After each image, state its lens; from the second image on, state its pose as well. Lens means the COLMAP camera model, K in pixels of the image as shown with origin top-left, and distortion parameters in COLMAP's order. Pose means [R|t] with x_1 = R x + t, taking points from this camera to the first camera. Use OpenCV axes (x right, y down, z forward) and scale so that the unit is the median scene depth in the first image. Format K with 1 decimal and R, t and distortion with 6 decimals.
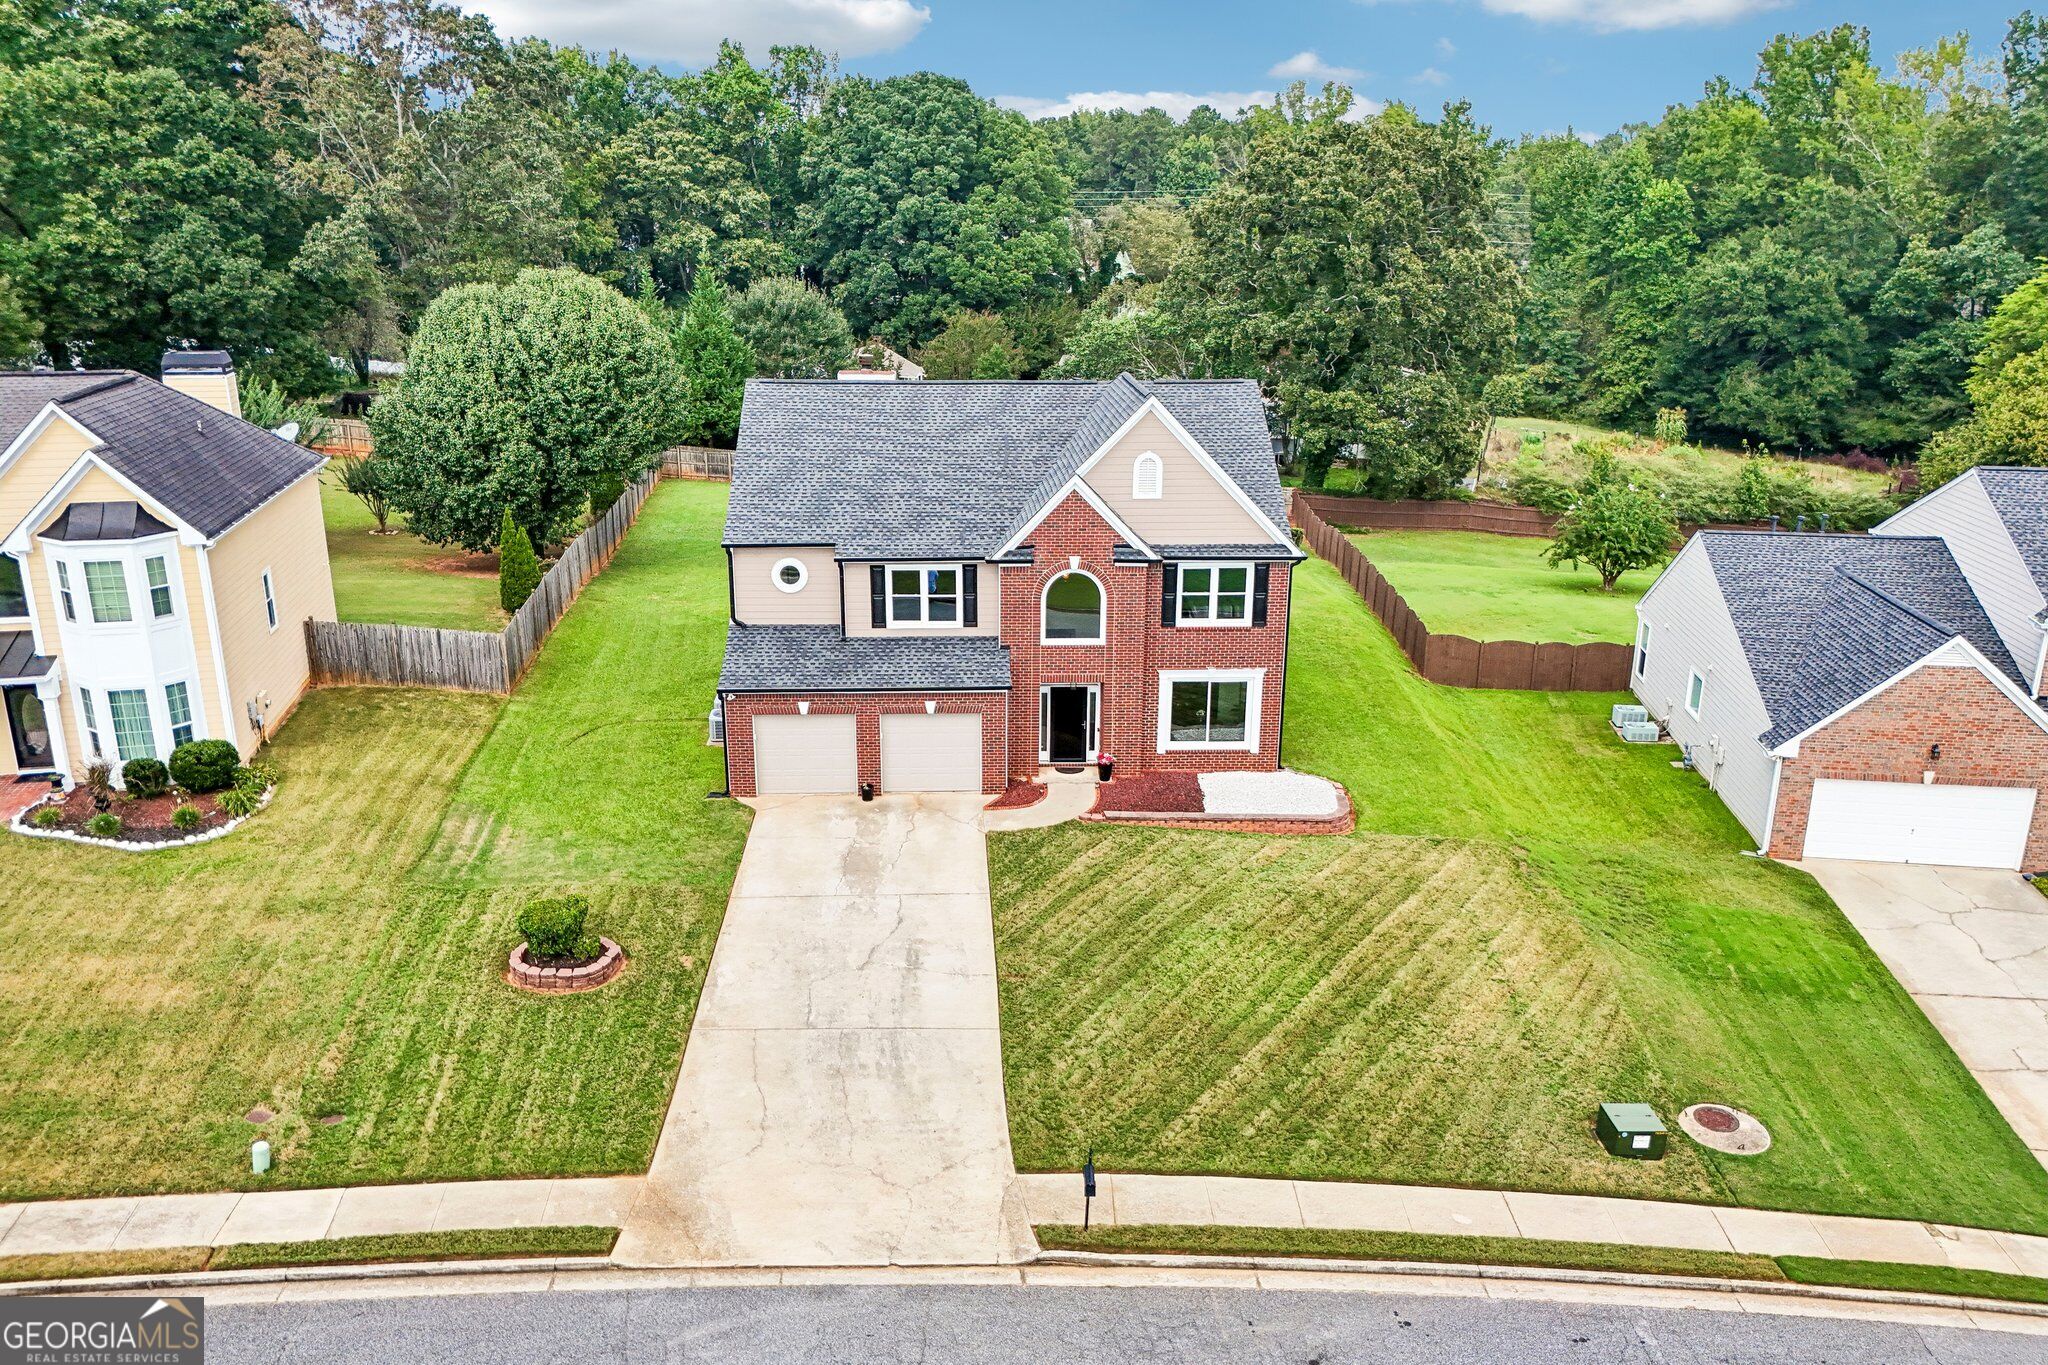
lens RADIAL K [[1540.9, 0, 1024.0], [0, 1540.9, 682.5], [0, 0, 1]] dist [0.087453, -0.199119]
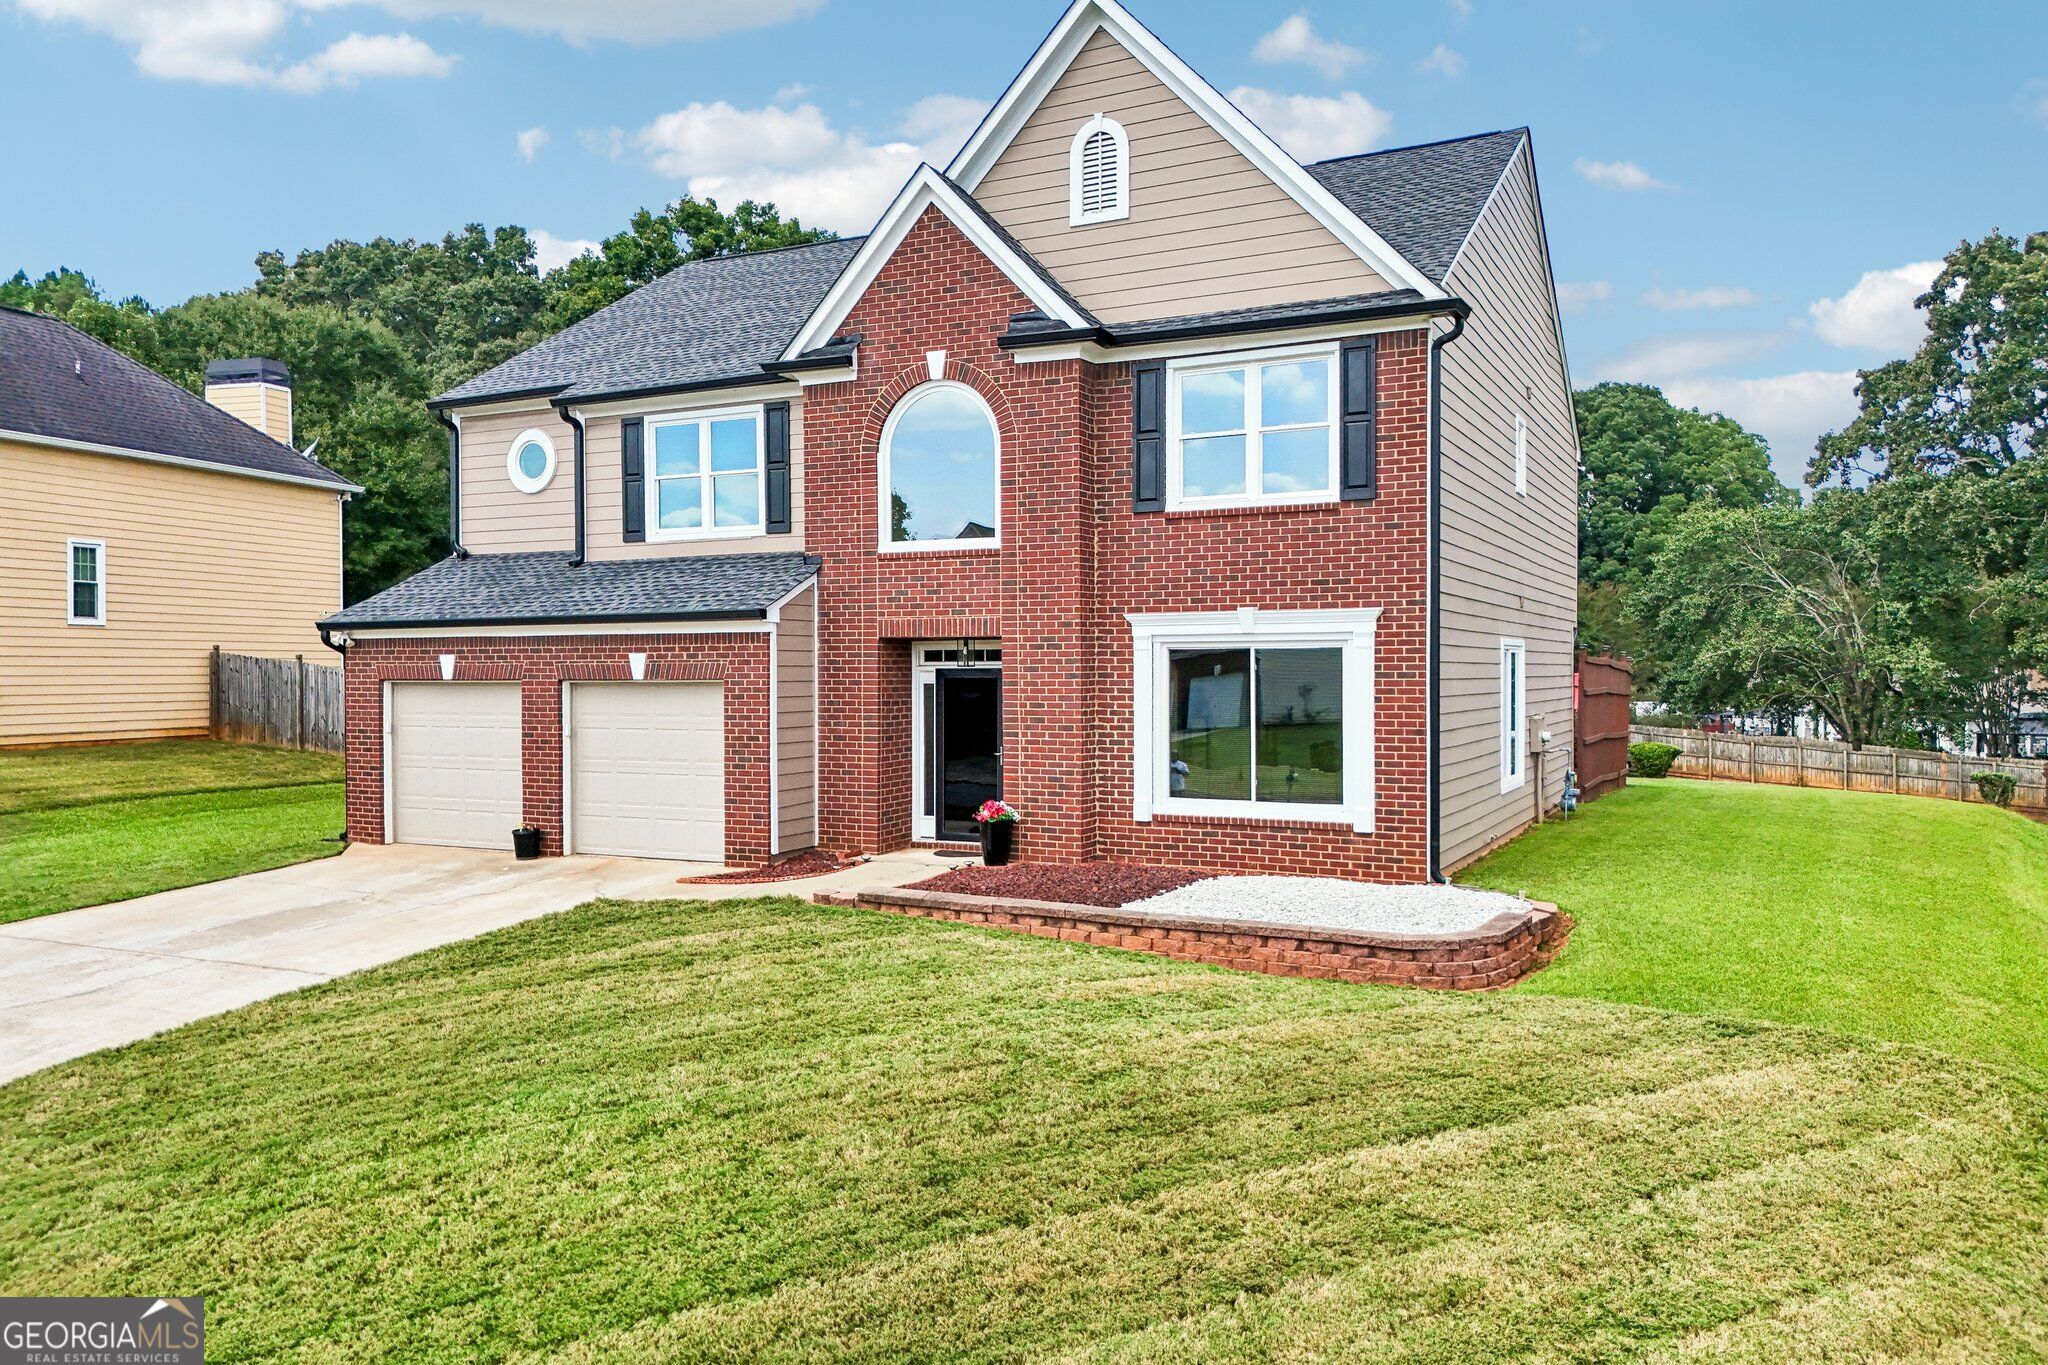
lens RADIAL K [[1514.6, 0, 1024.0], [0, 1514.6, 682.5], [0, 0, 1]] dist [0.048780, -0.045136]
pose [[0.869351, -0.008987, -0.494114, 0.267209], [-0.135169, 0.957385, -0.255231, 0.120406], [0.475351, 0.288674, 0.831089, 0.629311]]
